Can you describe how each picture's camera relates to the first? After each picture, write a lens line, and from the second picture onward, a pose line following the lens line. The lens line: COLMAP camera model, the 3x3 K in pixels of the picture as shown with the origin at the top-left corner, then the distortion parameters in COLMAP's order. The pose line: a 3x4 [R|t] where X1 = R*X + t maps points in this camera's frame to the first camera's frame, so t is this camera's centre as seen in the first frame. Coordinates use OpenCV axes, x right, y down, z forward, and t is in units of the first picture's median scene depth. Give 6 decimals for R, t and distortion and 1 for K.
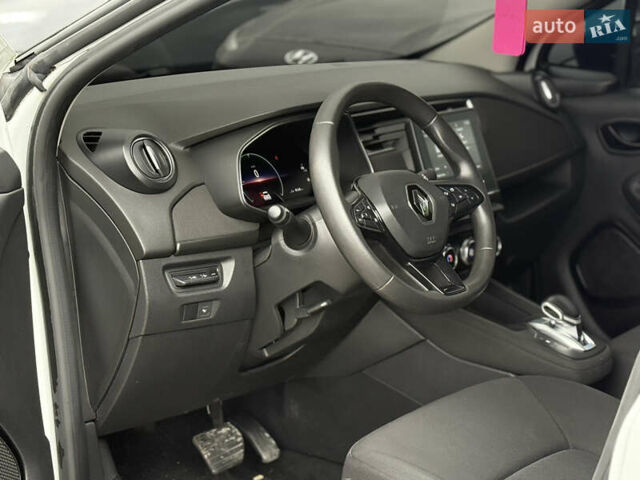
lens RADIAL K [[2333.5, 0, 320.0], [0, 2333.5, 240.0], [0, 0, 1]] dist [-0.153830, 24.265760]
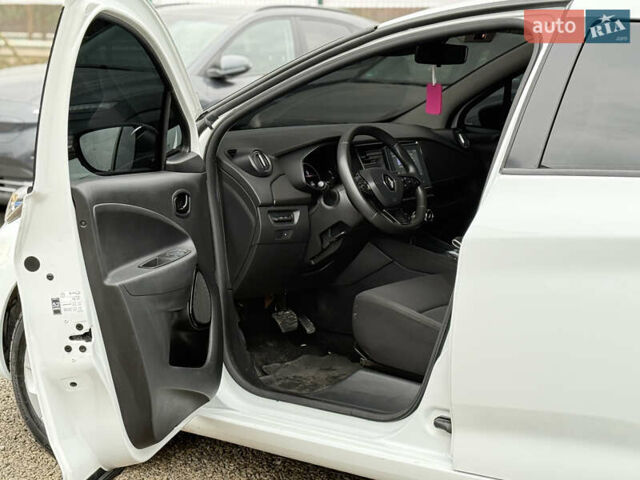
lens RADIAL K [[2333.5, 0, 320.0], [0, 2333.5, 240.0], [0, 0, 1]] dist [-0.153830, 24.265760]
pose [[0.999960, -0.001827, 0.008768, -0.036810], [0.002195, 0.999110, -0.042121, 0.121221], [-0.008684, 0.042138, 0.999074, -1.064320]]
